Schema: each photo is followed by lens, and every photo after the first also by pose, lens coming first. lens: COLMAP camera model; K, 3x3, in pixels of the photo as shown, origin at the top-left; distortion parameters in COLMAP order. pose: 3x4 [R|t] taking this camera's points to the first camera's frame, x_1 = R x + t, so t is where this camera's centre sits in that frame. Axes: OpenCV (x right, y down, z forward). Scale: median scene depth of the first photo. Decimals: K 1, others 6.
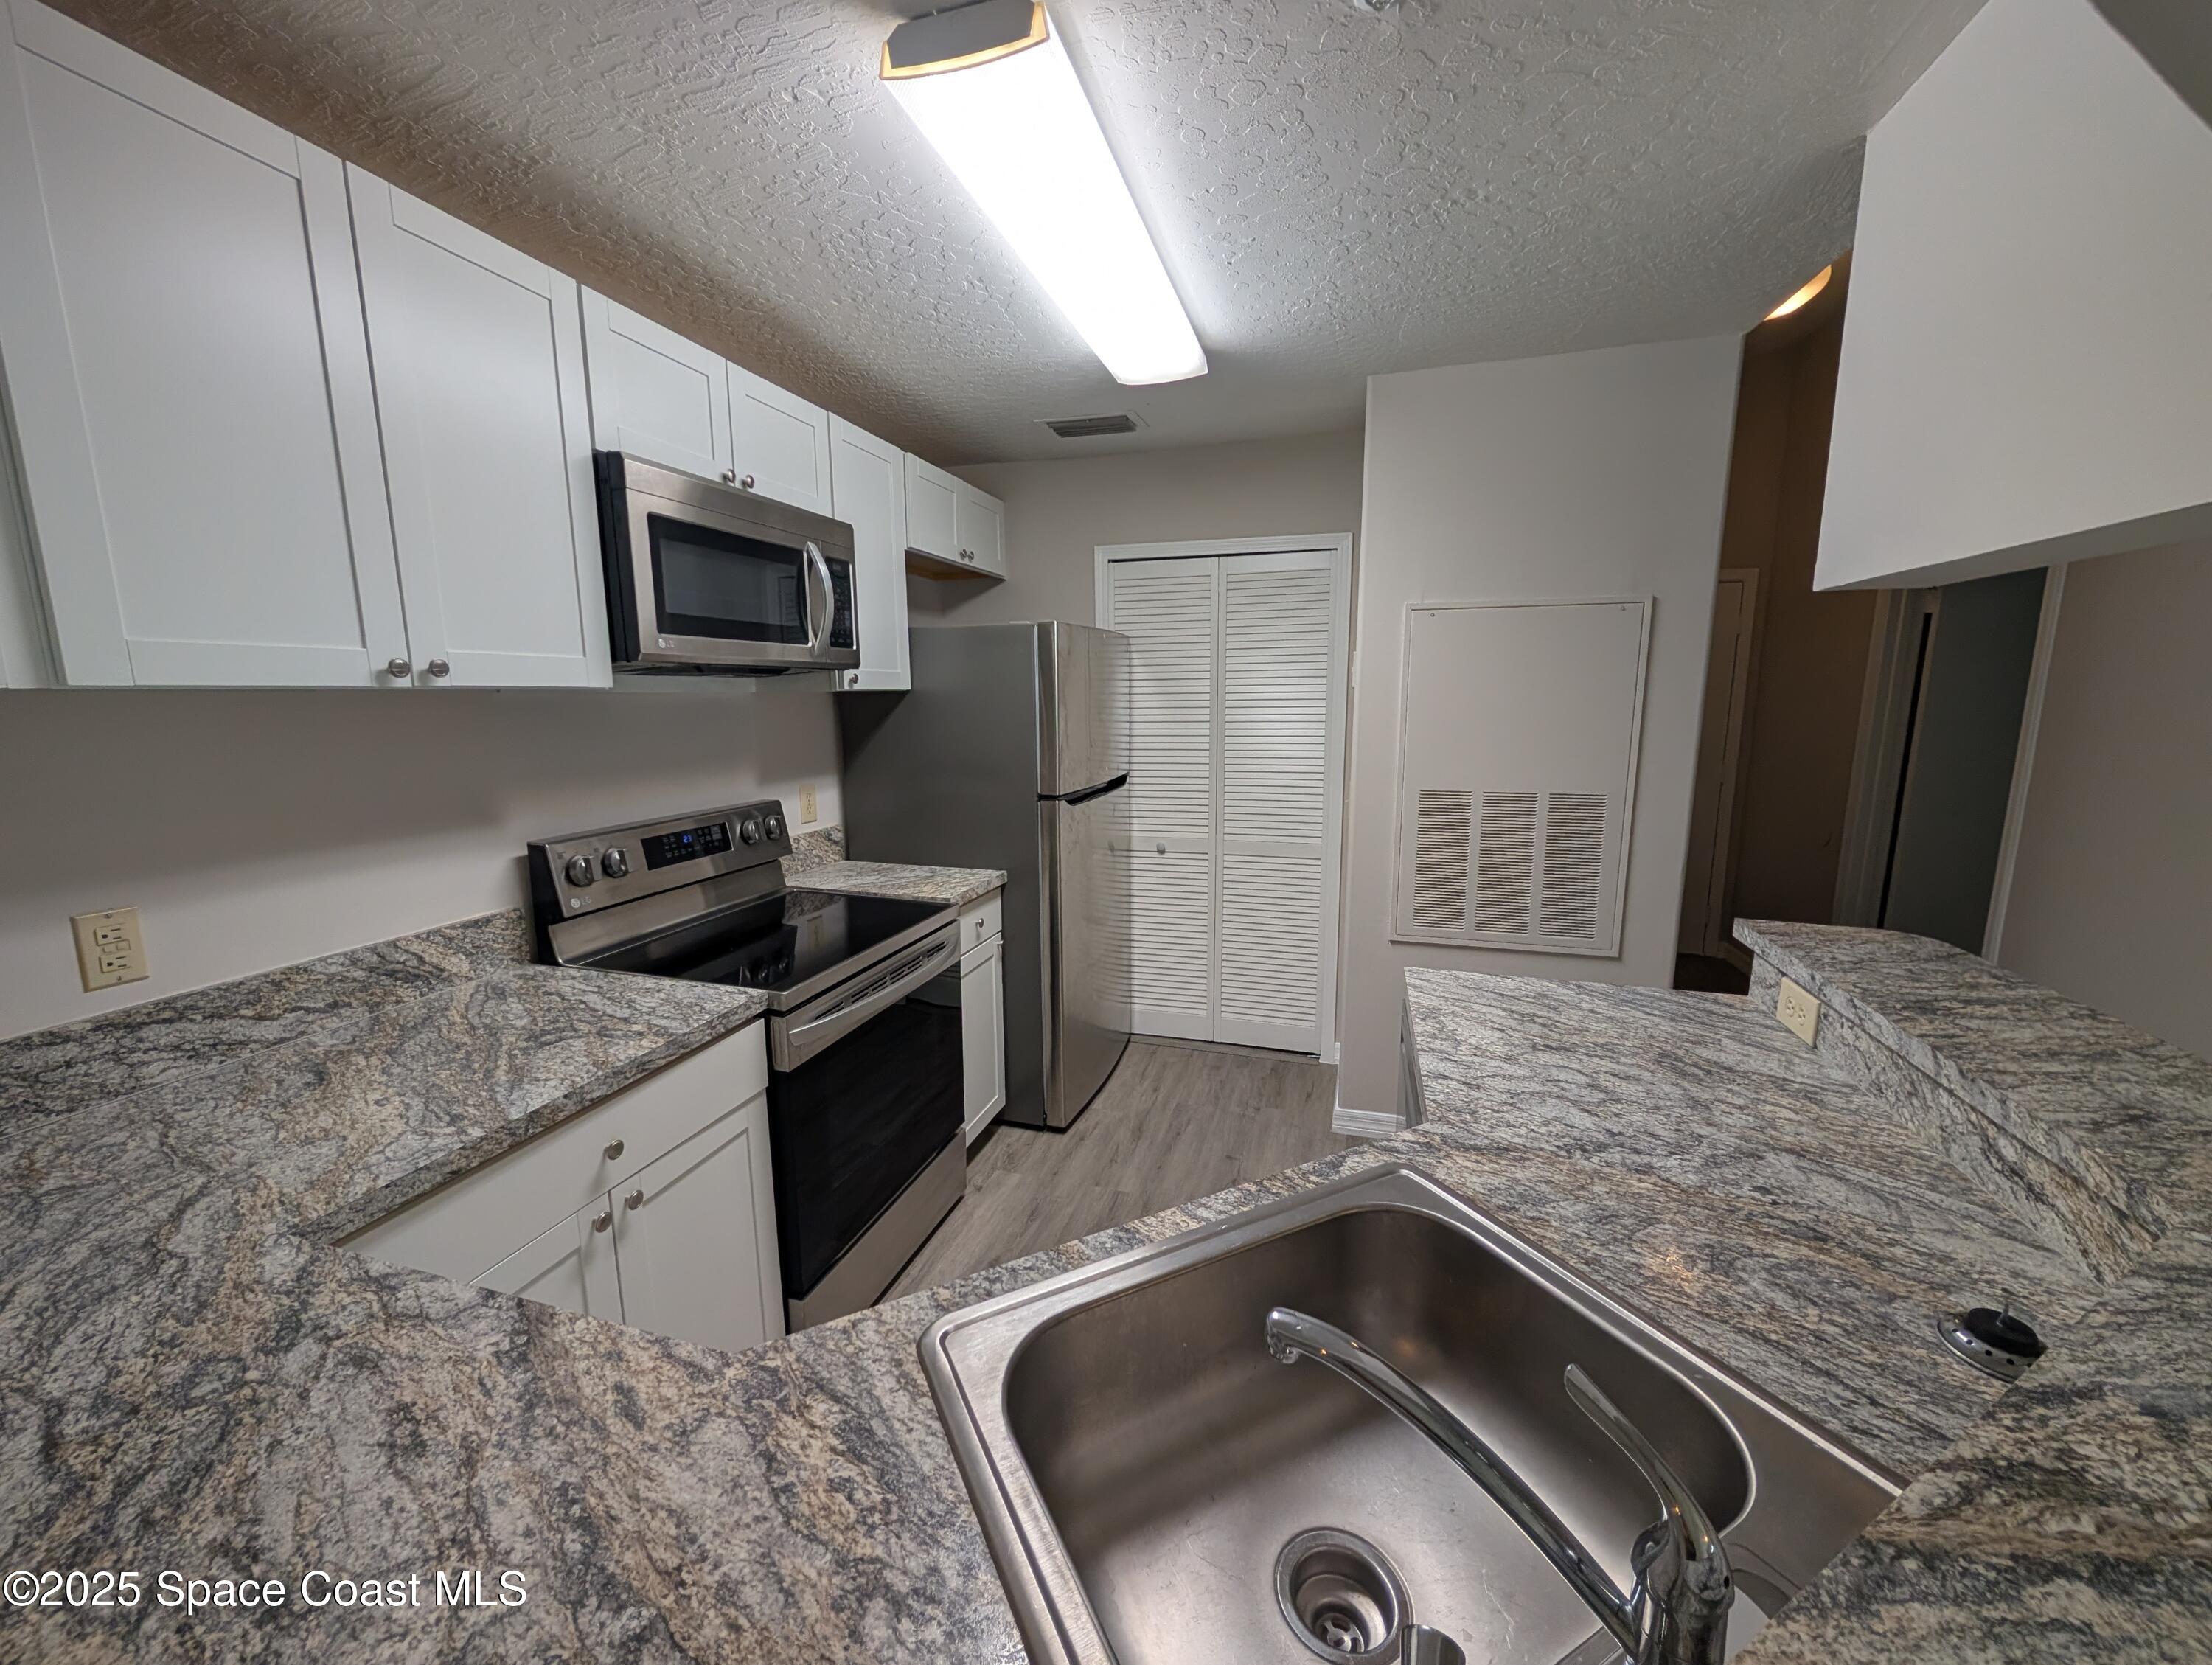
lens RADIAL K [[834.5, 0, 1110.9], [0, 834.5, 820.9], [0, 0, 1]] dist [0.000412, -0.000606]
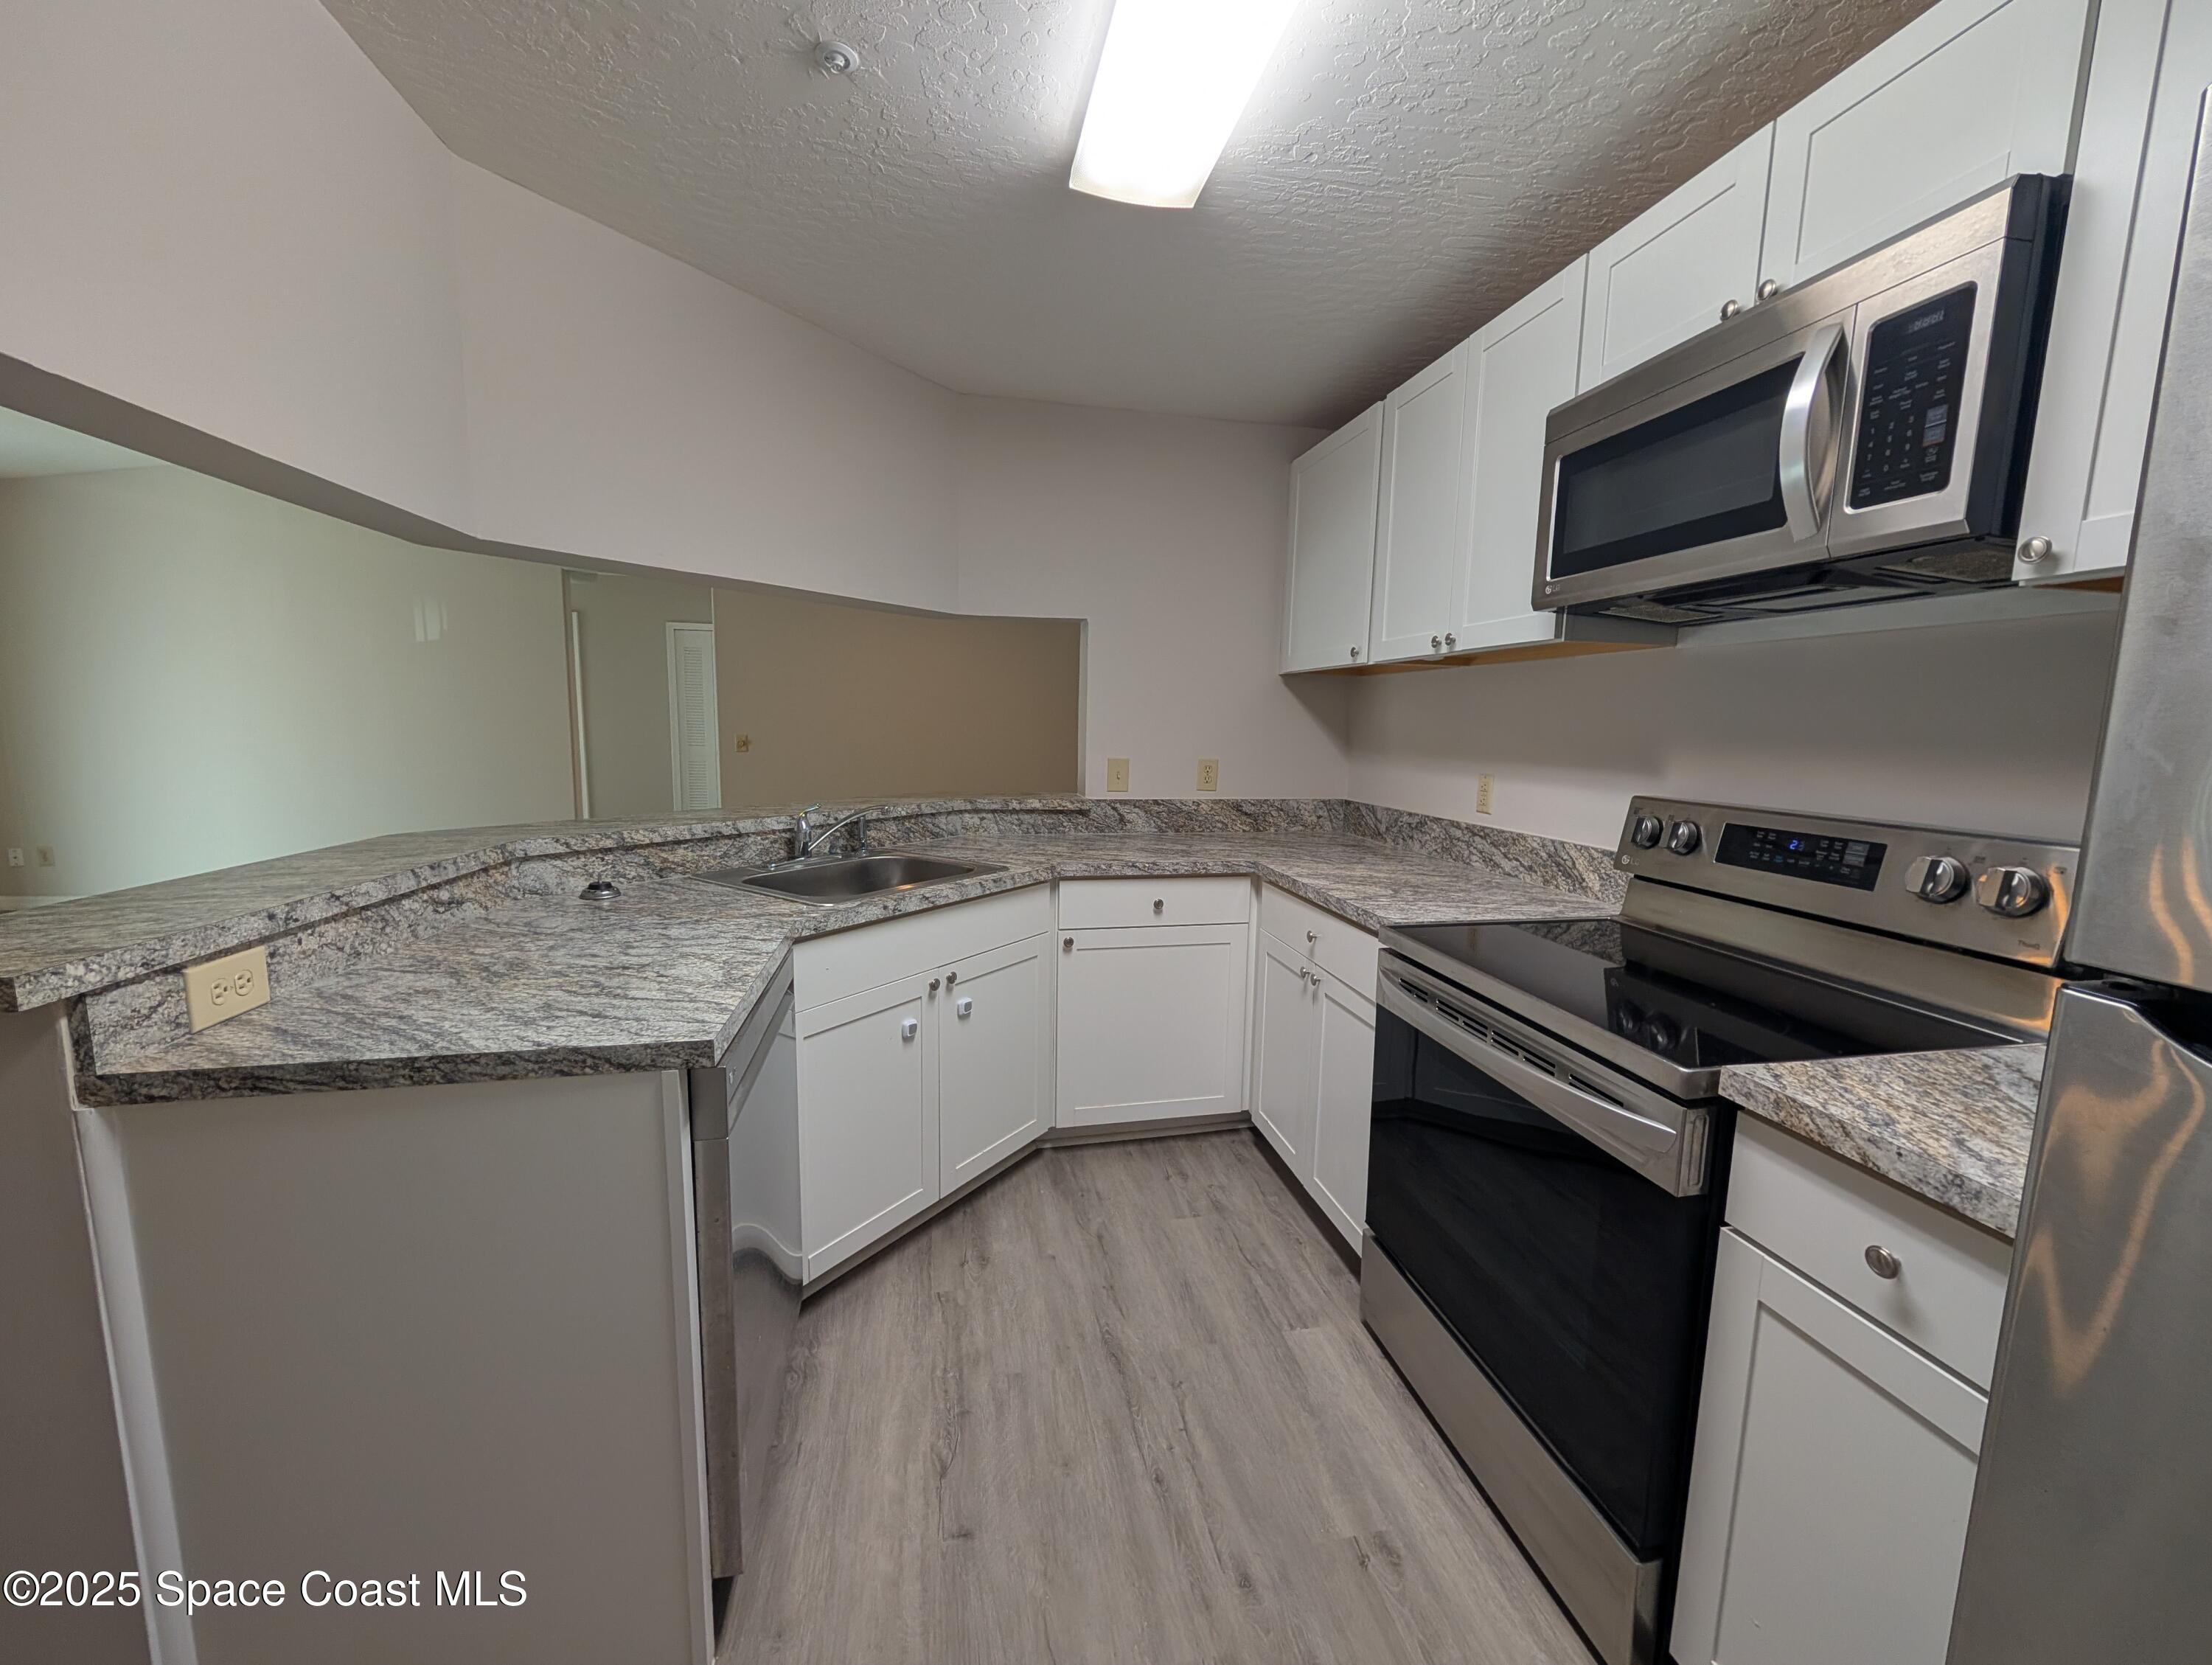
lens RADIAL K [[834.5, 0, 1109.6], [0, 834.5, 825.7], [0, 0, 1]] dist [0.000412, -0.000606]
pose [[-0.878288, 0.046432, -0.475873, 0.438386], [-0.088941, 0.962037, 0.258020, -0.168966], [0.469788, 0.268941, -0.840815, 1.833797]]
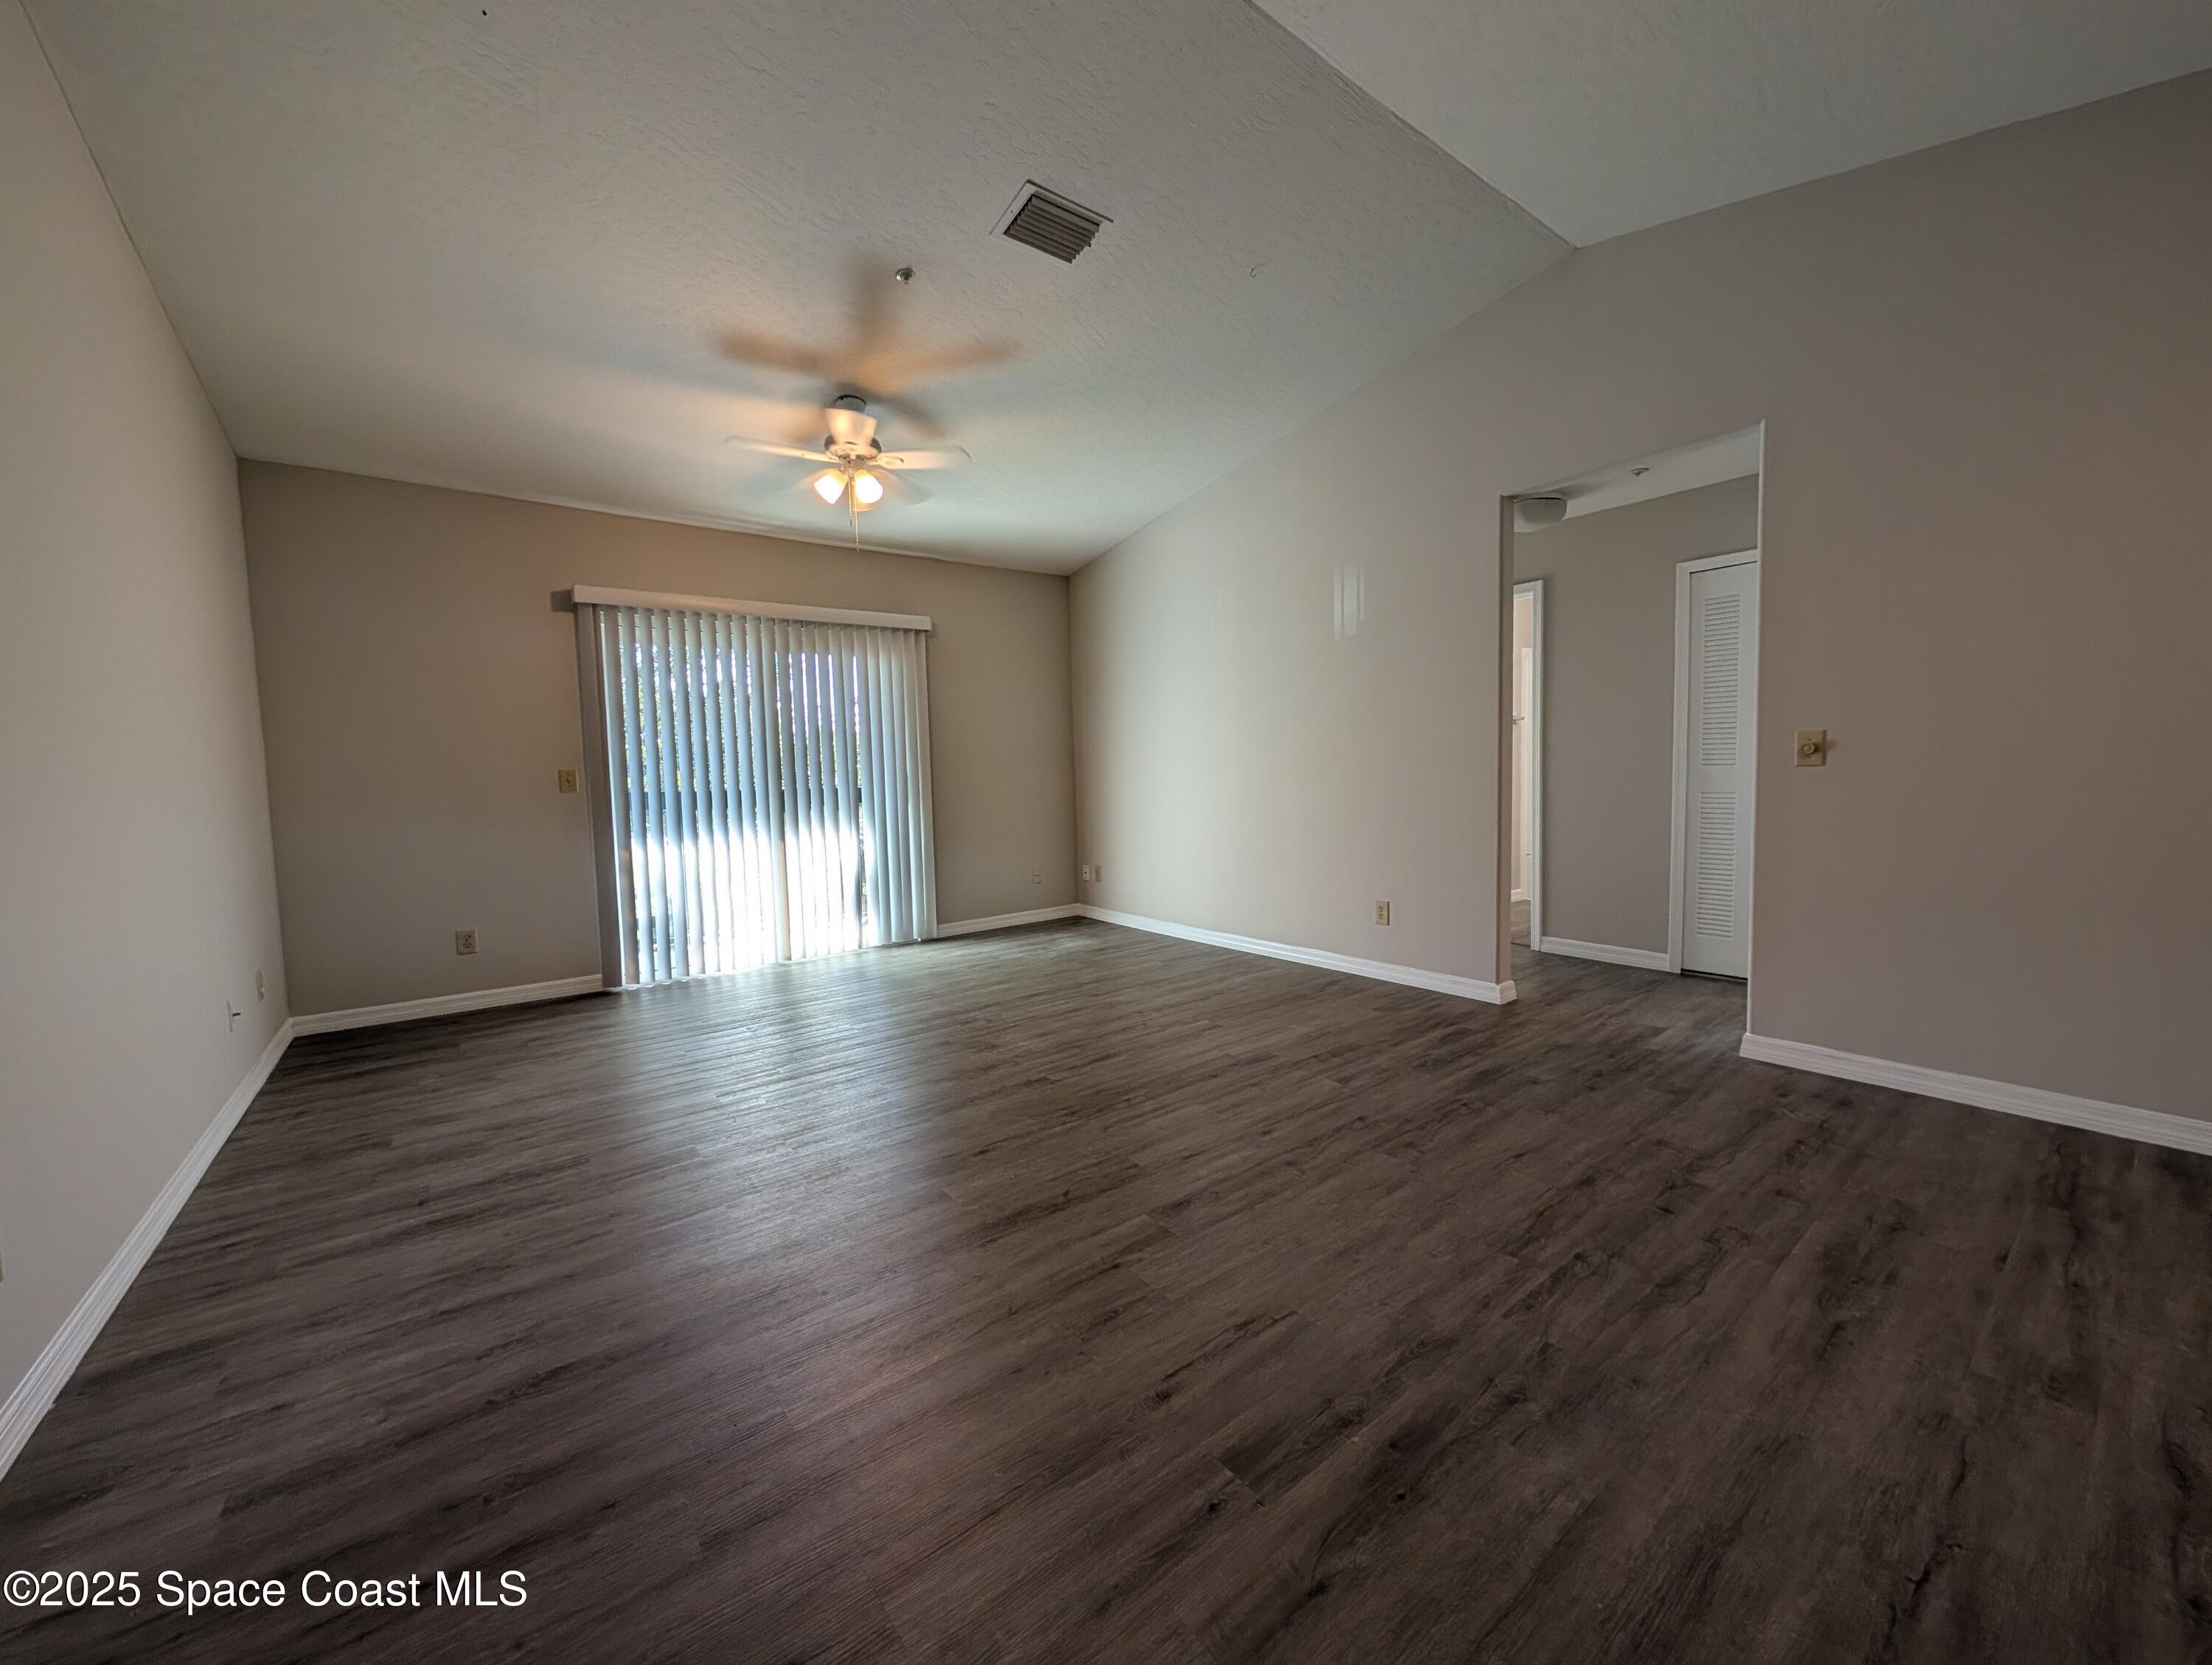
lens RADIAL K [[834.5, 0, 1106.2], [0, 834.5, 829.2], [0, 0, 1]] dist [0.000412, -0.000606]
pose [[-0.815648, -0.012343, 0.578416, 0.280583], [0.119277, 0.974706, 0.188998, 0.250386], [-0.566119, 0.223148, -0.793545, 0.085325]]
